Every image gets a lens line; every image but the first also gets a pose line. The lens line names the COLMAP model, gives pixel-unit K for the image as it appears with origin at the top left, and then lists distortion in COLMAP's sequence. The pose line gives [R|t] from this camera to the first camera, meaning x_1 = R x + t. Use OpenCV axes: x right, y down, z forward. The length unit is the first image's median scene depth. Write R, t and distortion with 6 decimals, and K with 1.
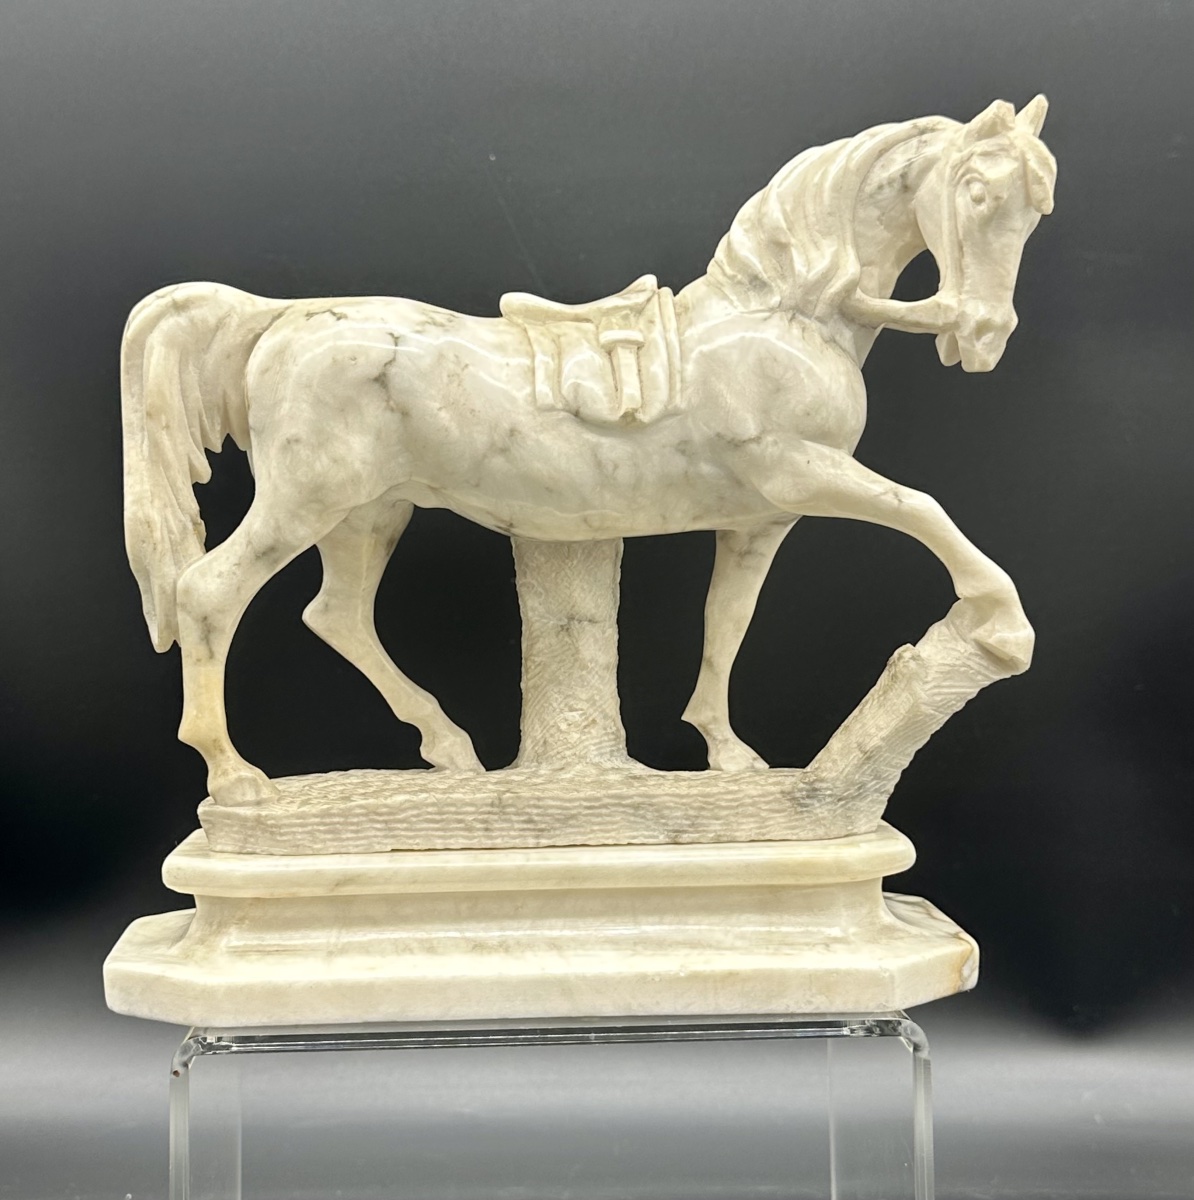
lens RADIAL K [[2048.8, 0, 584.9], [0, 2048.8, 669.7], [0, 0, 1]] dist [0.151139, 0.000000]
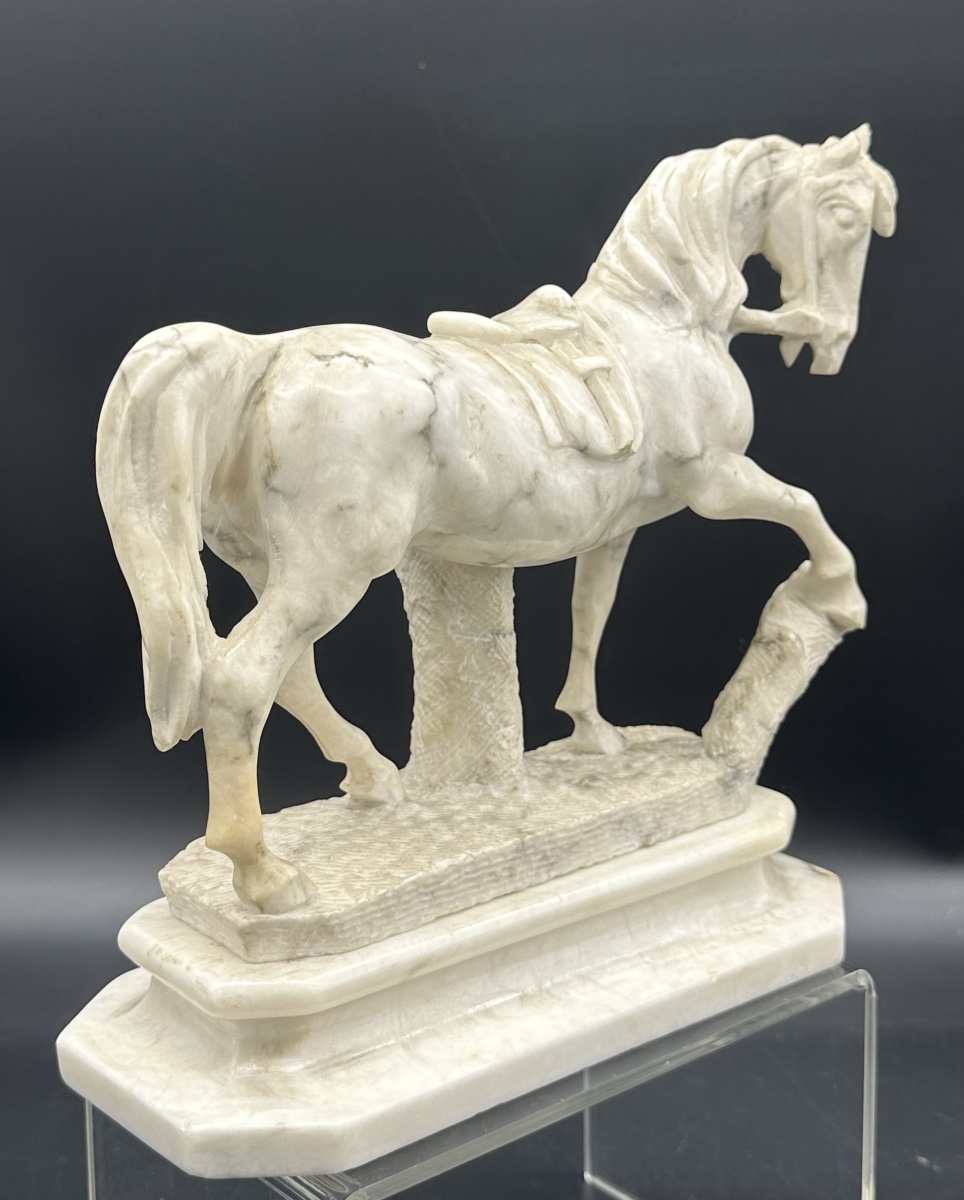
lens RADIAL K [[1776.9, 0, 463.3], [0, 1776.9, 543.2], [0, 0, 1]] dist [0.148707, 0.000000]
pose [[0.809803, -0.110815, 0.576142, -0.536293], [0.047284, 0.991133, 0.124173, -0.185039], [-0.584793, -0.073313, 0.807862, 0.334117]]
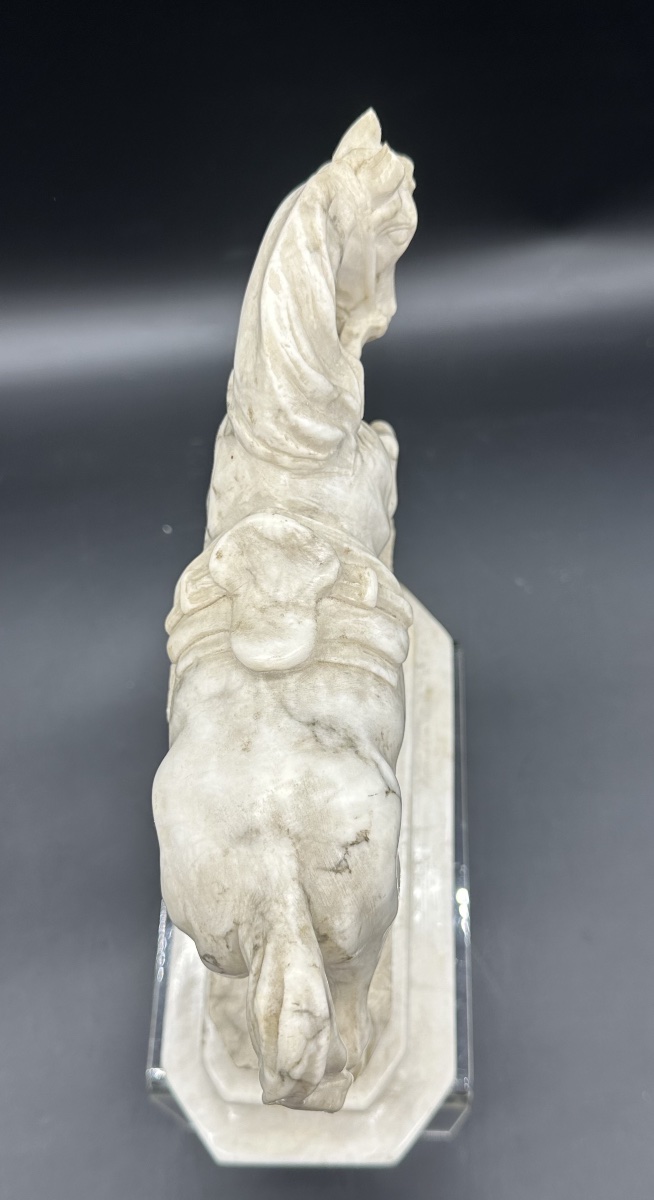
lens RADIAL K [[1220.1, 0, 331.2], [0, 1220.1, 650.1], [0, 0, 1]] dist [0.124915, 0.000000]
pose [[0.091654, -0.893694, 0.439216, -0.286320], [0.089557, 0.446683, 0.890199, -0.702514], [-0.991756, -0.042256, 0.120977, 0.939822]]
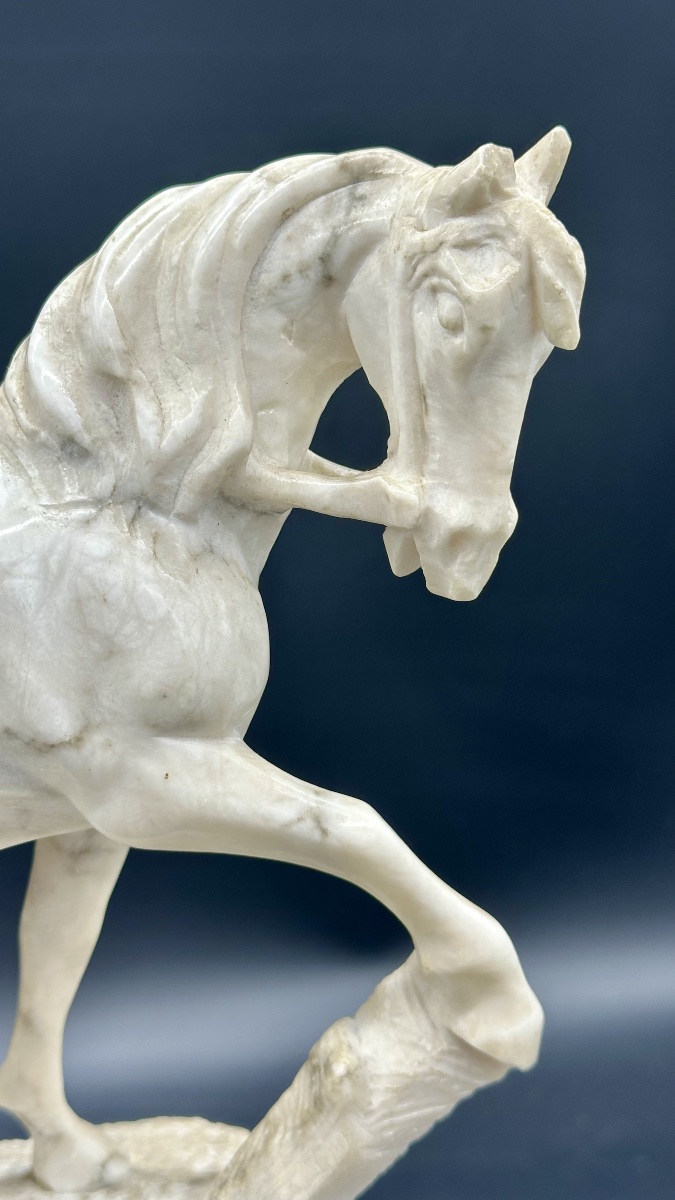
lens RADIAL K [[1845.8, 0, 326.3], [0, 1845.8, 604.2], [0, 0, 1]] dist [0.162007, 0.000000]
pose [[0.992949, -0.025571, 0.115750, 0.093813], [0.006520, 0.986759, 0.162064, -0.231316], [-0.118362, -0.160167, 0.979968, 0.490193]]
